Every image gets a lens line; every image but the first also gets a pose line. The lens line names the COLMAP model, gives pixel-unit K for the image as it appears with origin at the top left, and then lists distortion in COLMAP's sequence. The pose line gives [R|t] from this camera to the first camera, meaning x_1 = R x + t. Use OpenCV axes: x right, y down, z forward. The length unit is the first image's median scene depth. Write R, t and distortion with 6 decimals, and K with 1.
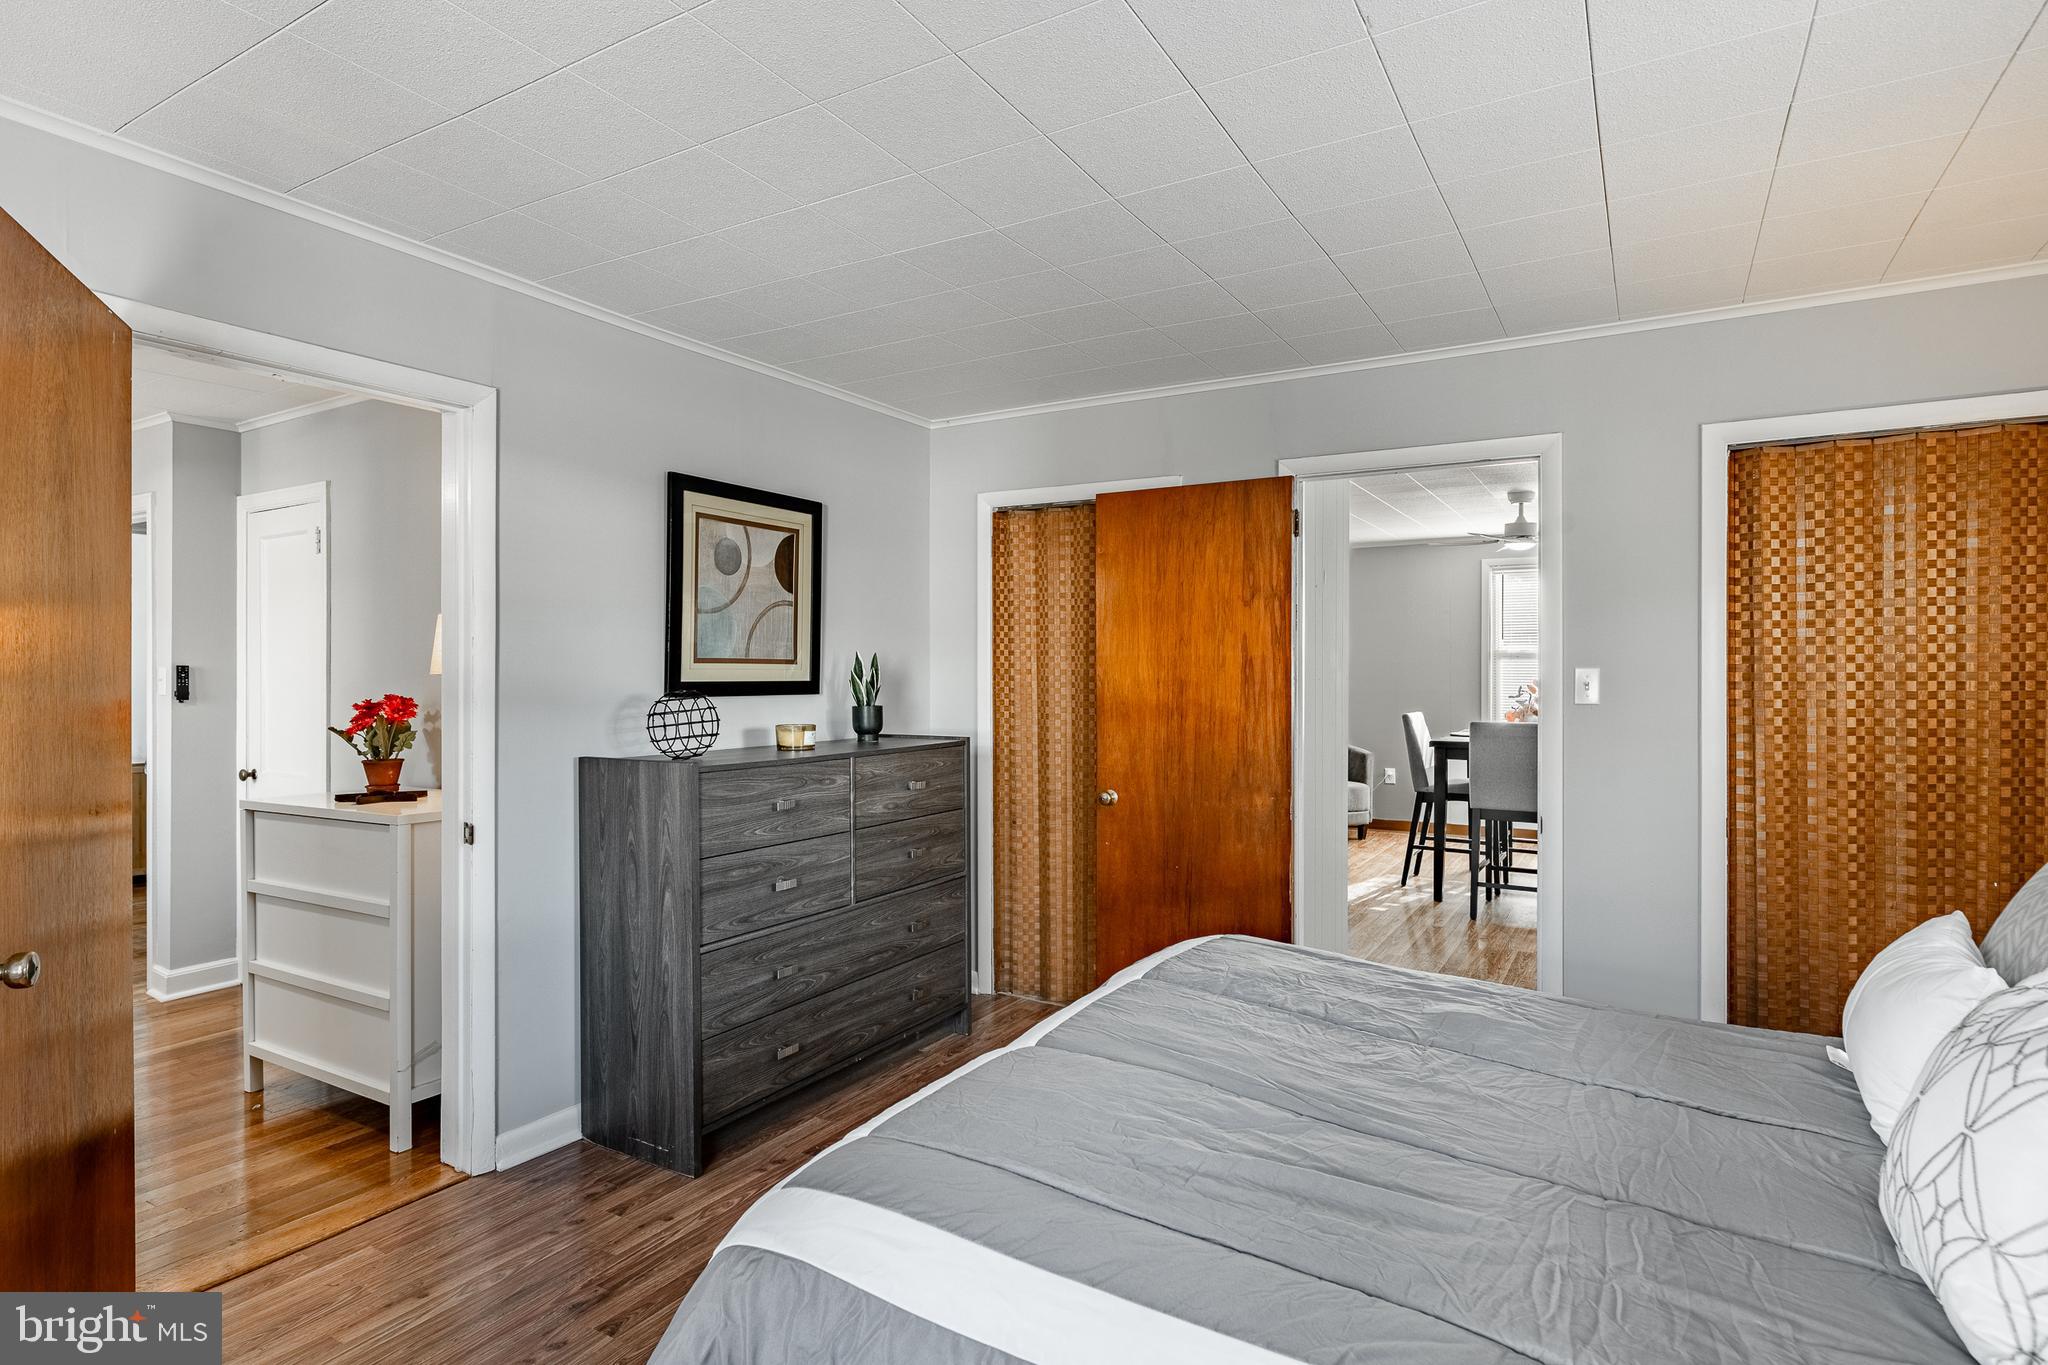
lens RADIAL K [[1060.4, 0, 1028.3], [0, 1060.4, 674.0], [0, 0, 1]] dist [0.002122, -0.000161]
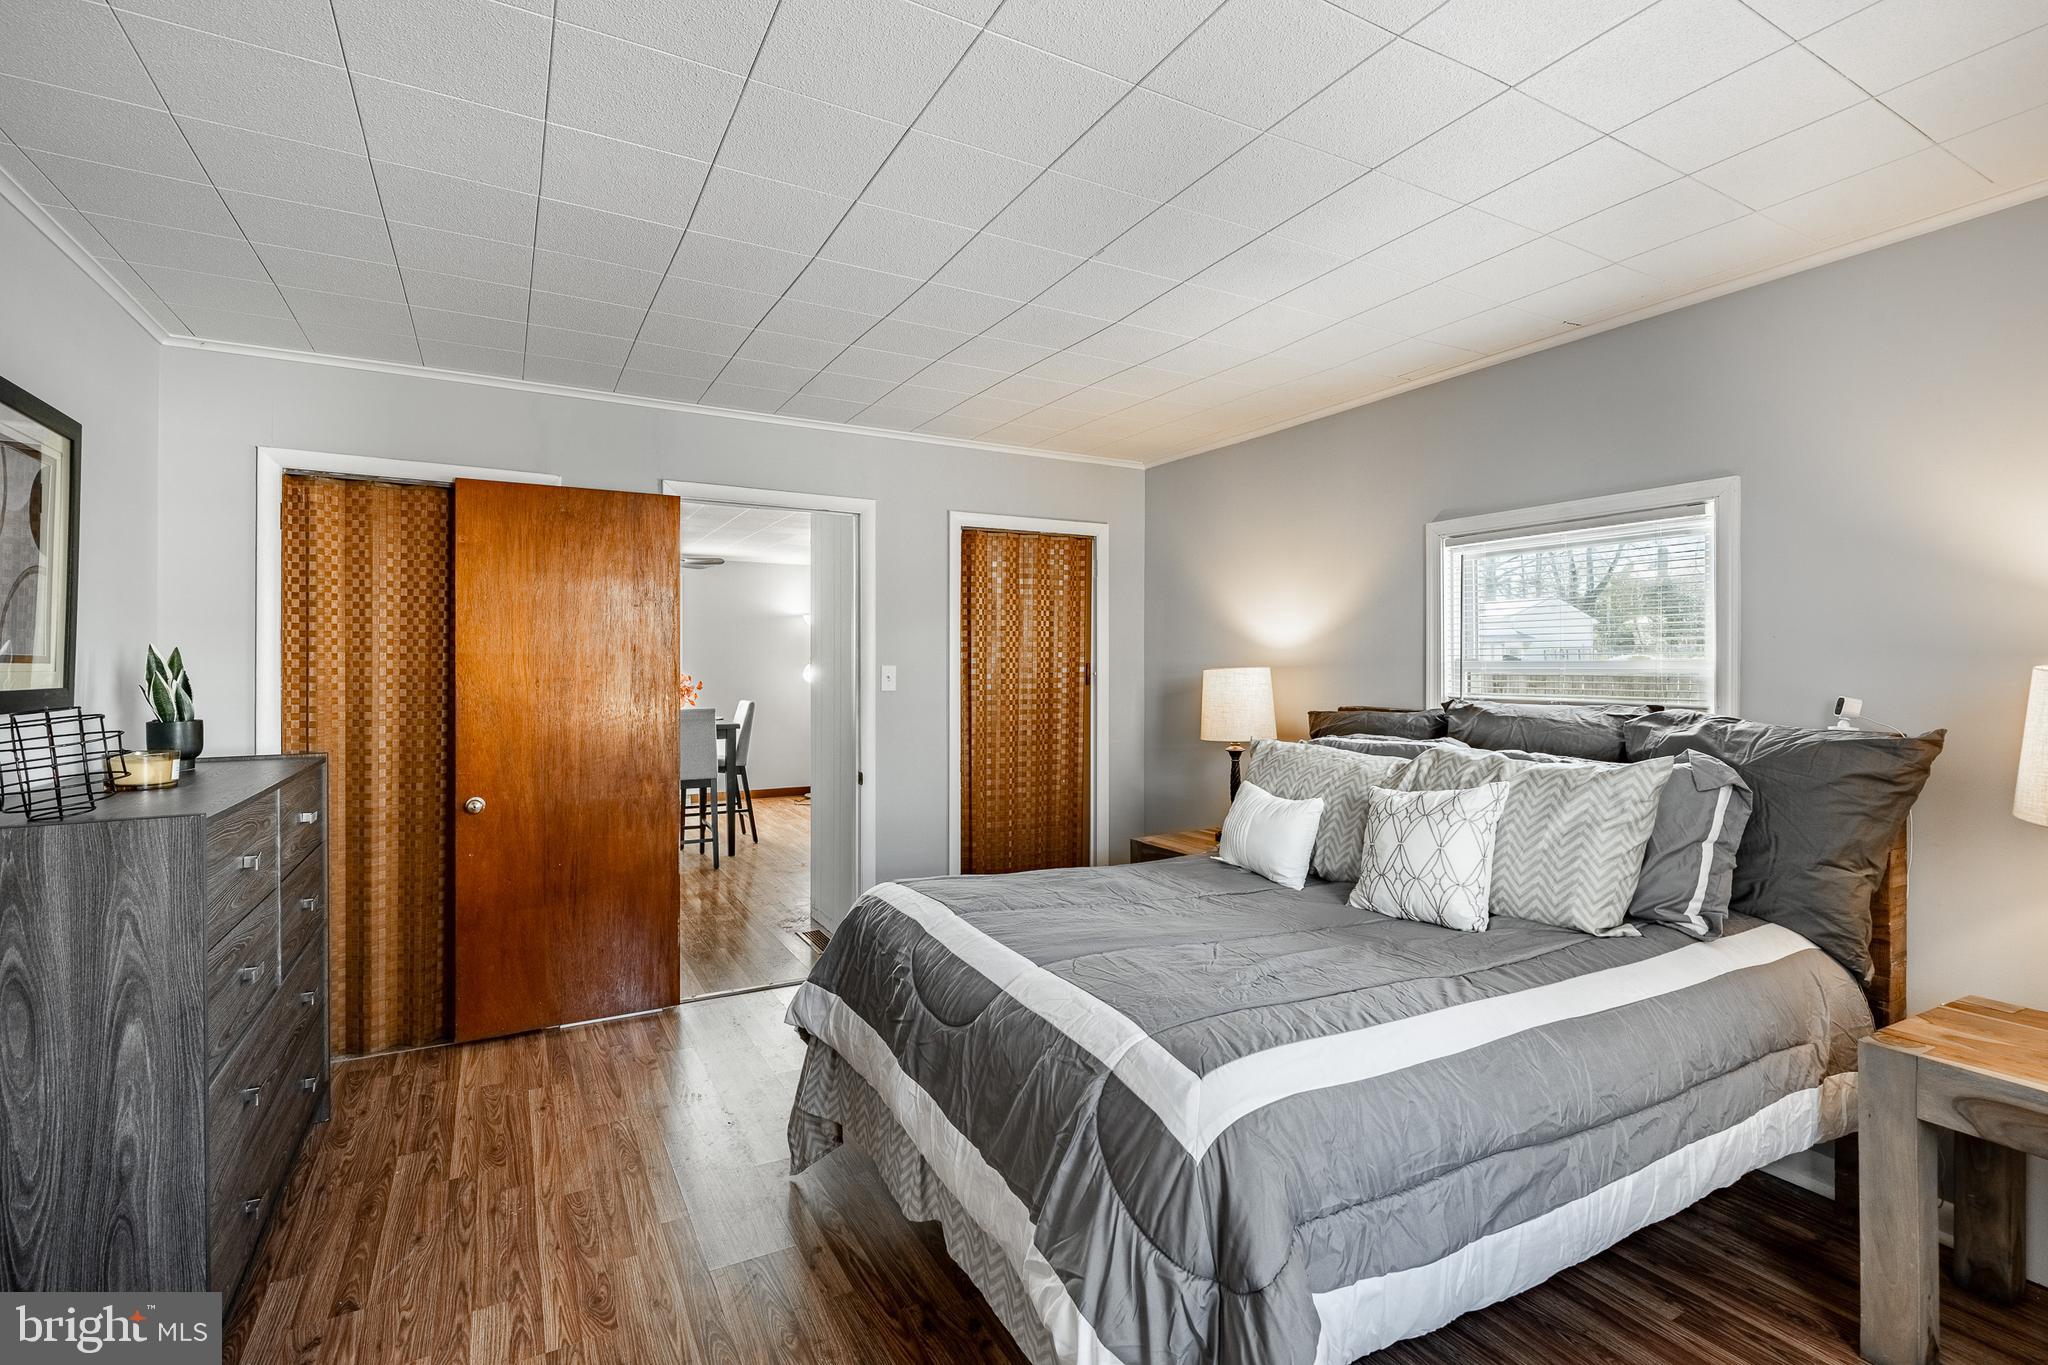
lens RADIAL K [[906.9, 0, 1019.4], [0, 906.9, 666.4], [0, 0, 1]] dist [0.001827, 0.000532]
pose [[0.507908, -0.003583, 0.861404, -0.473057], [0.005280, 0.999986, 0.001046, -0.005658], [-0.861395, 0.004017, 0.507919, 0.232957]]
